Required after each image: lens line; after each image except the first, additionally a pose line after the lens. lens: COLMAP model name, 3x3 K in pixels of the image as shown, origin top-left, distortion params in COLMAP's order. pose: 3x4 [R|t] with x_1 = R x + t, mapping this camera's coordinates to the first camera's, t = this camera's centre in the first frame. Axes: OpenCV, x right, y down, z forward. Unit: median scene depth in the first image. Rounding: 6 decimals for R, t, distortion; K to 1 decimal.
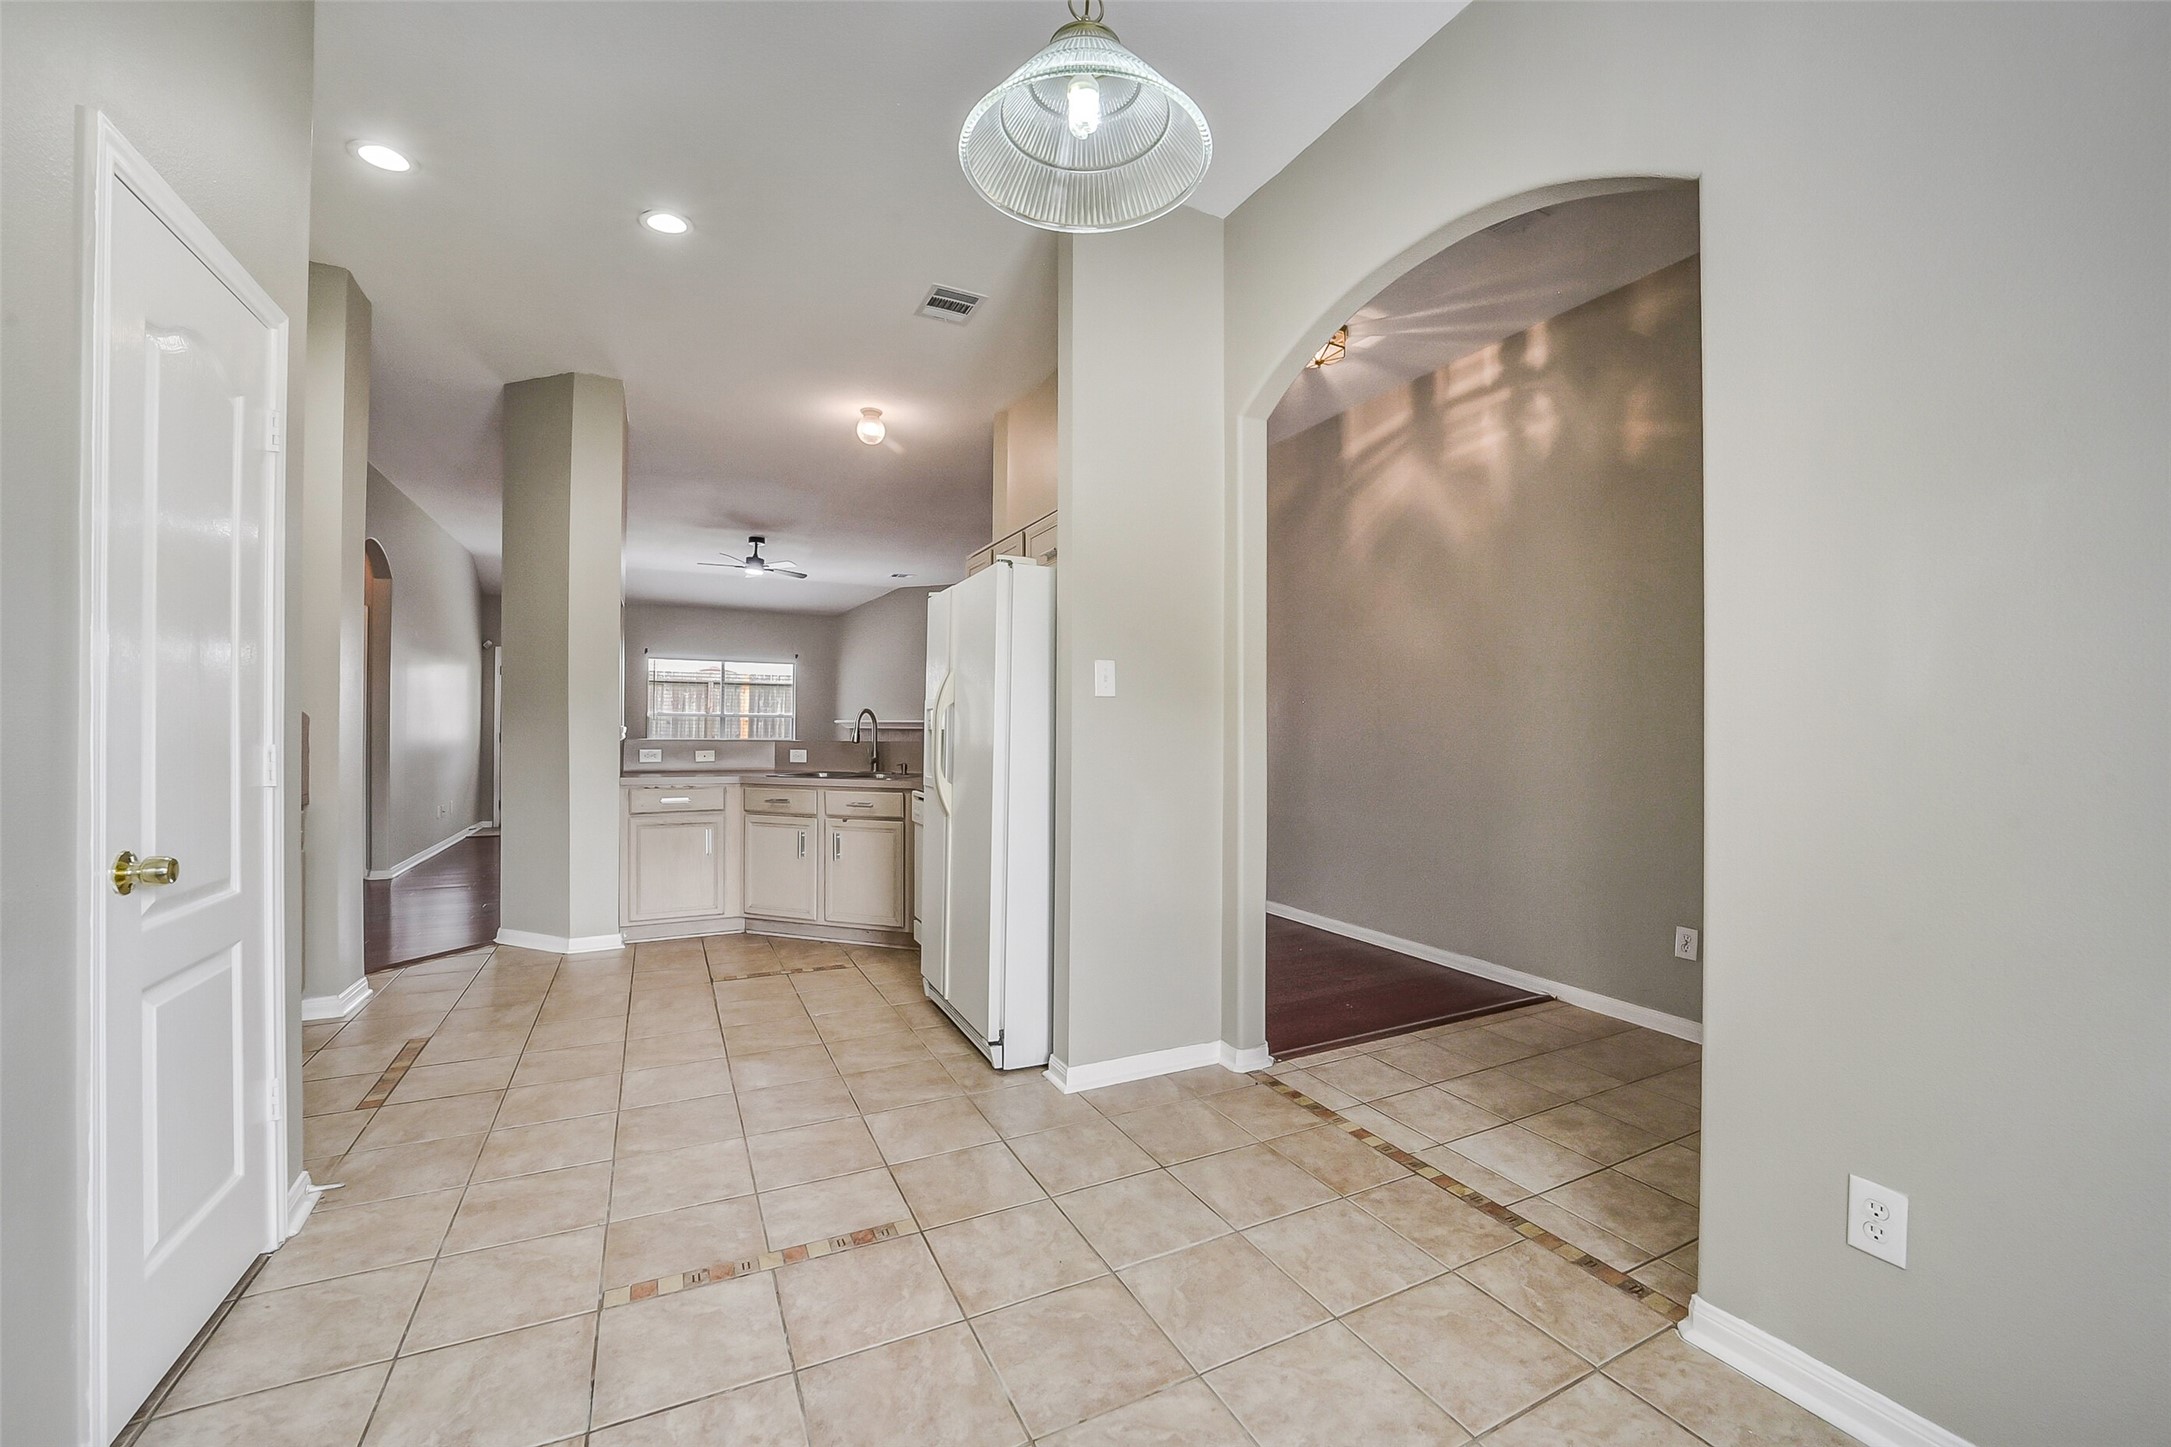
lens RADIAL K [[858.1, 0, 1085.5], [0, 858.1, 723.5], [0, 0, 1]] dist [-0.035749, 0.009266]
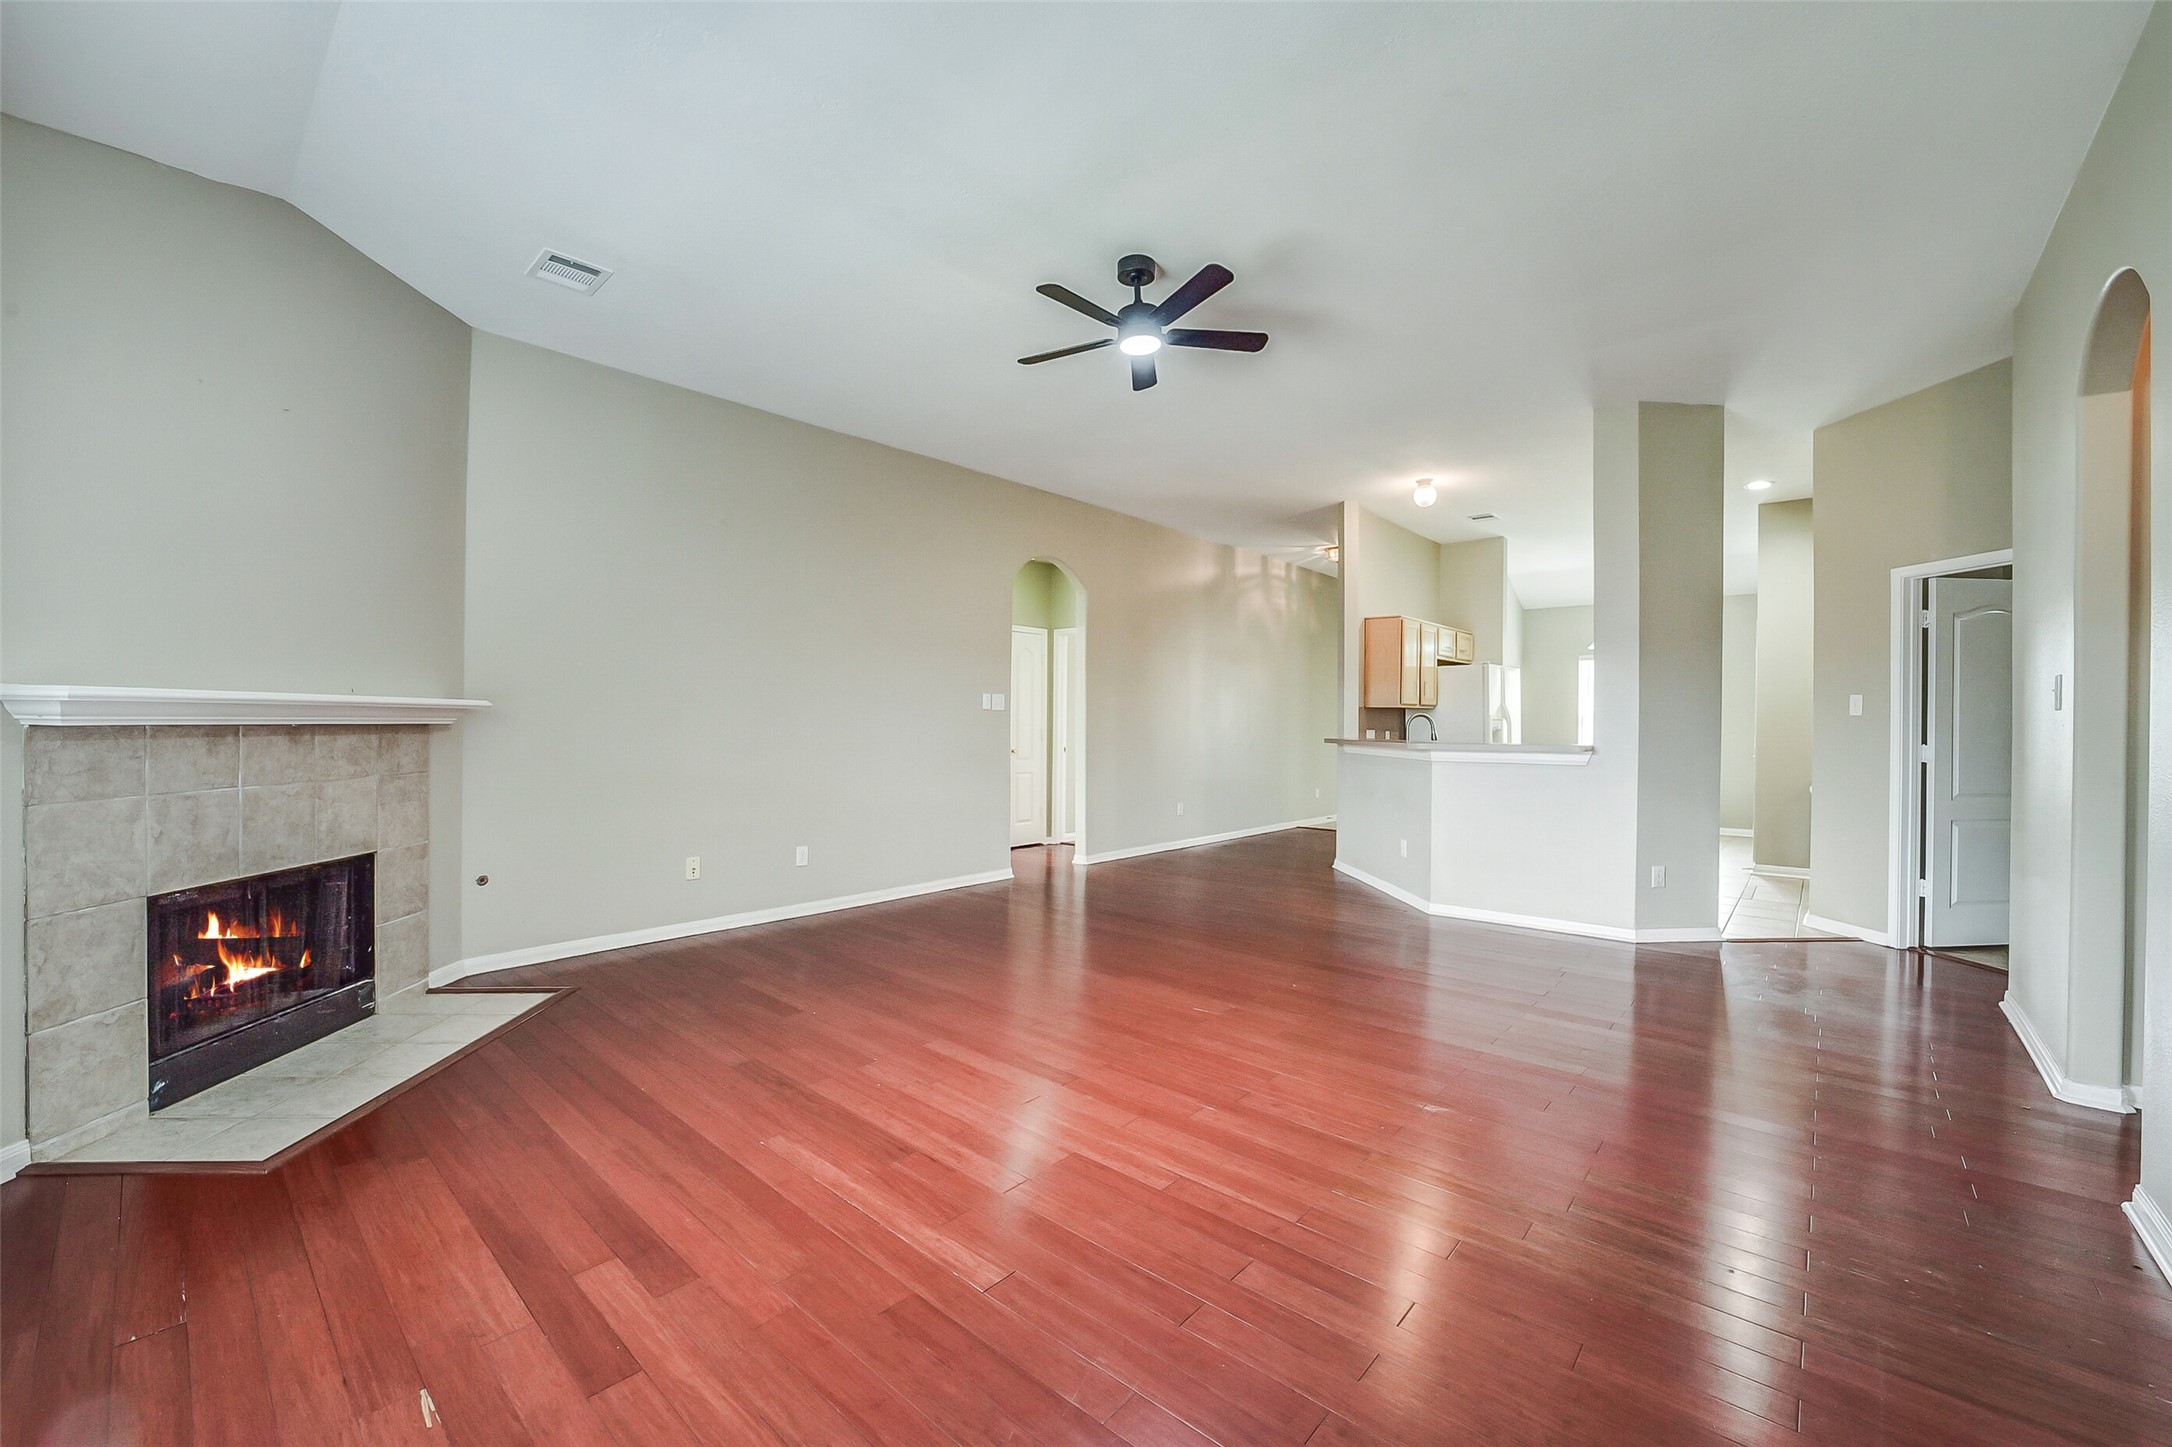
lens RADIAL K [[858.5, 0, 1086.0], [0, 858.5, 723.5], [0, 0, 1]] dist [-0.035749, 0.009266]
pose [[-0.371158, -0.009364, 0.928522, -1.312599], [-0.013942, 0.999893, 0.004511, 0.001912], [-0.928465, -0.011271, -0.371249, 2.039512]]
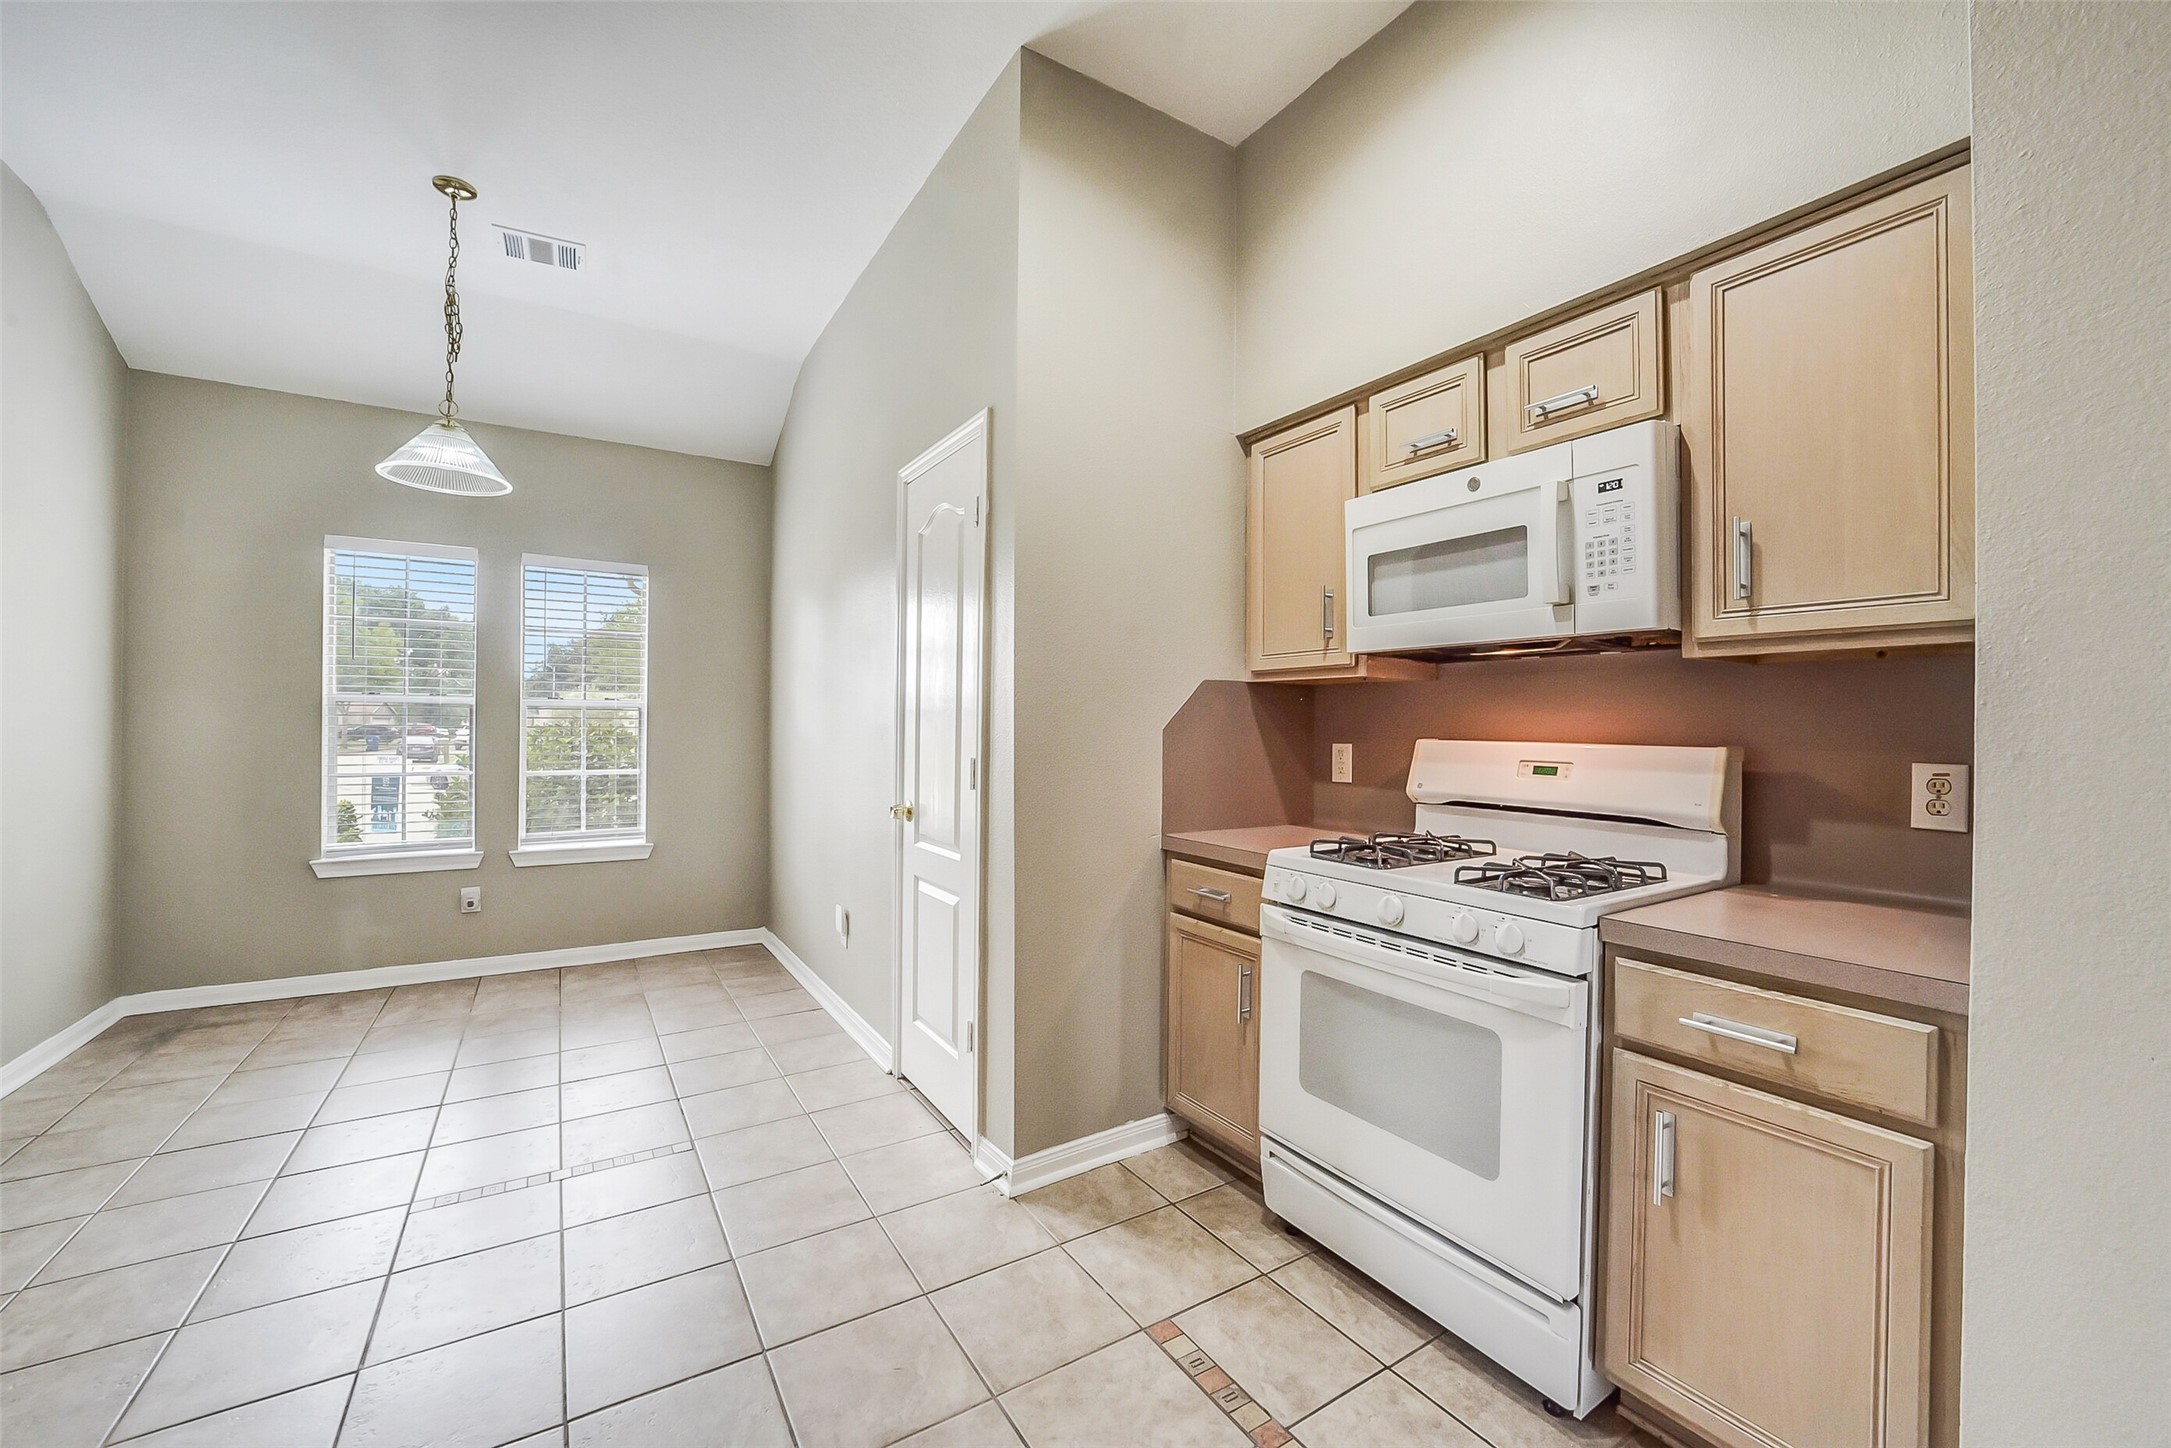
lens RADIAL K [[858.1, 0, 1085.5], [0, 858.1, 724.0], [0, 0, 1]] dist [-0.035749, 0.009266]
pose [[-0.995580, -0.011078, -0.093262, -0.395391], [-0.010099, 0.999889, -0.010960, -0.005333], [0.093373, -0.009970, -0.995581, 0.901516]]
